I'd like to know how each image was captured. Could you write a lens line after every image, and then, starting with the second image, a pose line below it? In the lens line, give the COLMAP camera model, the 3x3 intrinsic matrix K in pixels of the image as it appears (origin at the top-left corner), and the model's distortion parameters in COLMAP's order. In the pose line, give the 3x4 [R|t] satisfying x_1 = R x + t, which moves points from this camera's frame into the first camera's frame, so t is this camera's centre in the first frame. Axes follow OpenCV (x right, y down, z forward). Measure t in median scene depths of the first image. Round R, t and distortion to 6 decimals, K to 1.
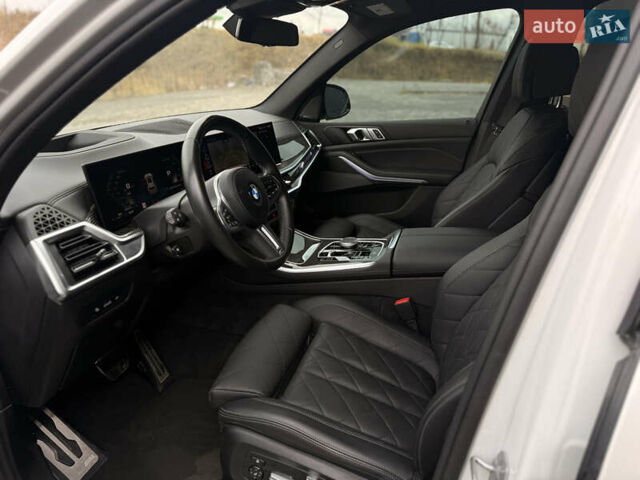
lens RADIAL K [[515.6, 0, 320.0], [0, 515.6, 240.0], [0, 0, 1]] dist [0.036398, -0.008349]
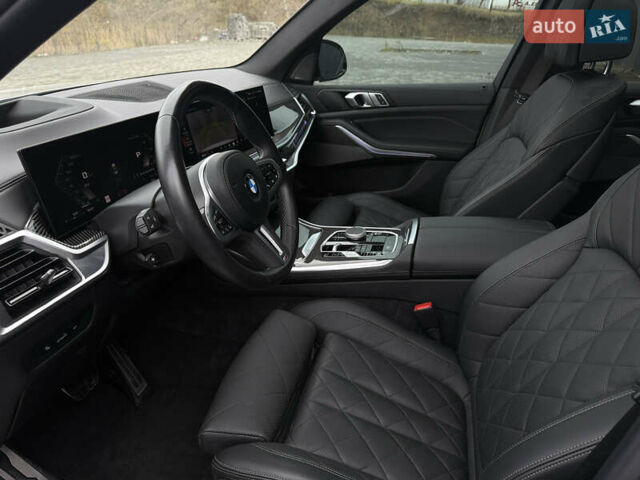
lens RADIAL K [[511.8, 0, 319.7], [0, 511.8, 251.0], [0, 0, 1]] dist [-0.001888, 0.003384]
pose [[0.998852, -0.003558, 0.047762, -0.050223], [-0.001175, 0.995117, 0.098694, -0.054934], [-0.047880, -0.098637, 0.993971, 0.182638]]
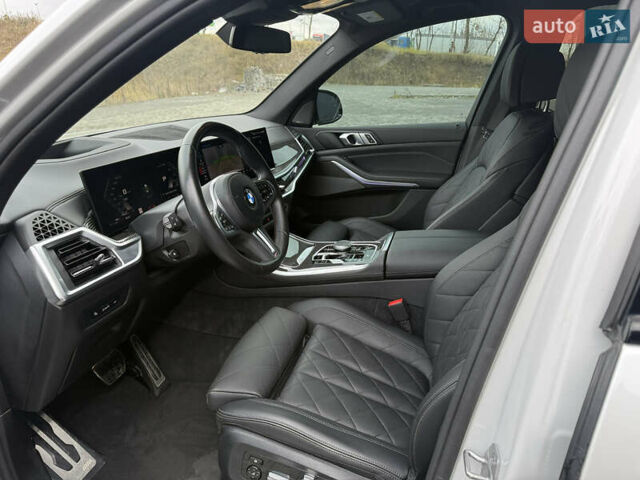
lens RADIAL K [[515.6, 0, 320.0], [0, 515.6, 240.0], [0, 0, 1]] dist [0.036398, -0.008349]
pose [[0.999849, -0.010183, 0.014085, -0.002802], [0.010305, 0.999910, -0.008595, 0.002467], [-0.013996, 0.008739, 0.999864, -0.015591]]
